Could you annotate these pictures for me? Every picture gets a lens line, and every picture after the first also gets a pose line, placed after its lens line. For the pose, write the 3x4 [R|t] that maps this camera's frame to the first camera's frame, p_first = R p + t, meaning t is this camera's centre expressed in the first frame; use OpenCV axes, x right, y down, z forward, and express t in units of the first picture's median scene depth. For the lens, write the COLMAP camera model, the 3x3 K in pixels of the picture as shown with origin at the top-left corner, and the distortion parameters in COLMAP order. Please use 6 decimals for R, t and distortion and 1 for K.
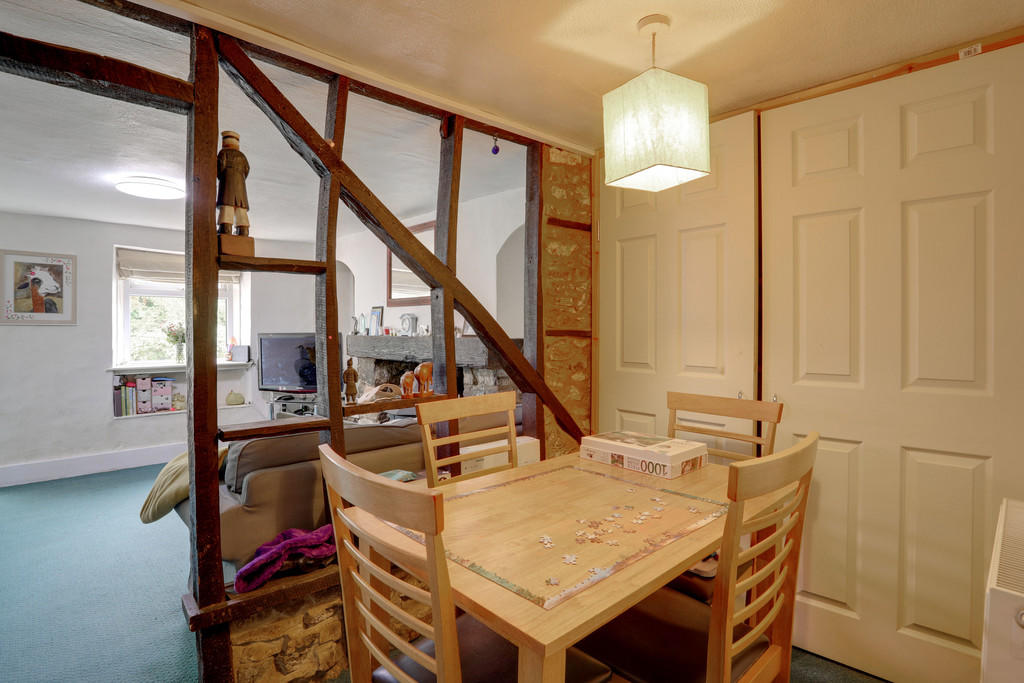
lens RADIAL K [[523.6, 0, 508.3], [0, 523.6, 342.4], [0, 0, 1]] dist [0.000684, 0.002591]
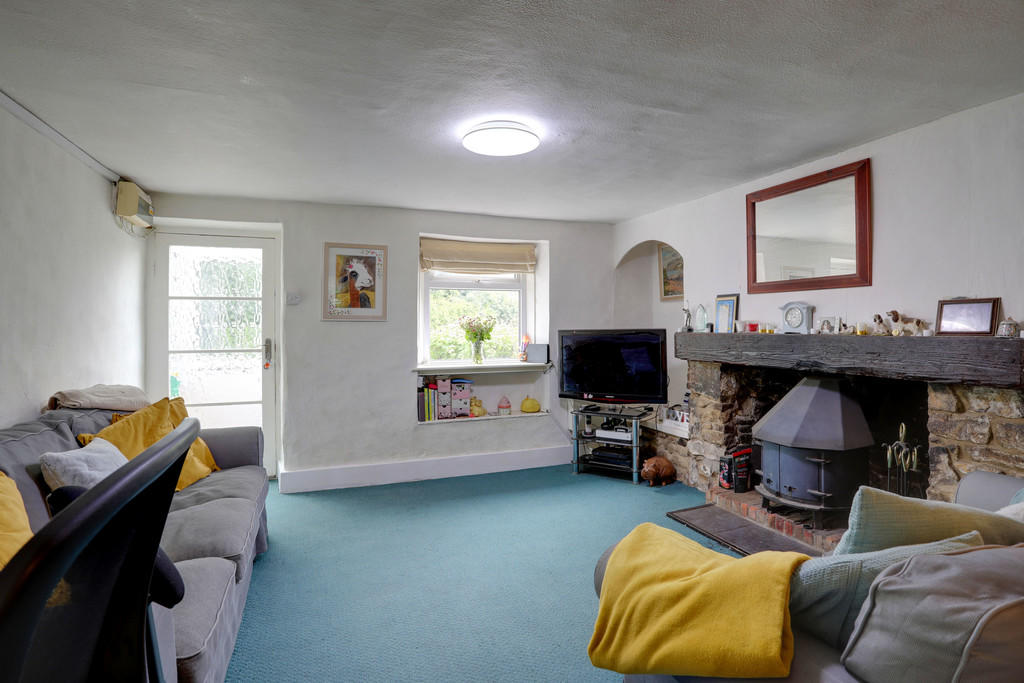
lens RADIAL K [[523.6, 0, 514.7], [0, 523.6, 333.3], [0, 0, 1]] dist [0.000684, 0.002591]
pose [[0.944130, 0.002430, -0.329564, -0.292128], [-0.006844, 0.999902, -0.012234, -0.001217], [0.329502, 0.013806, 0.944054, 0.192763]]
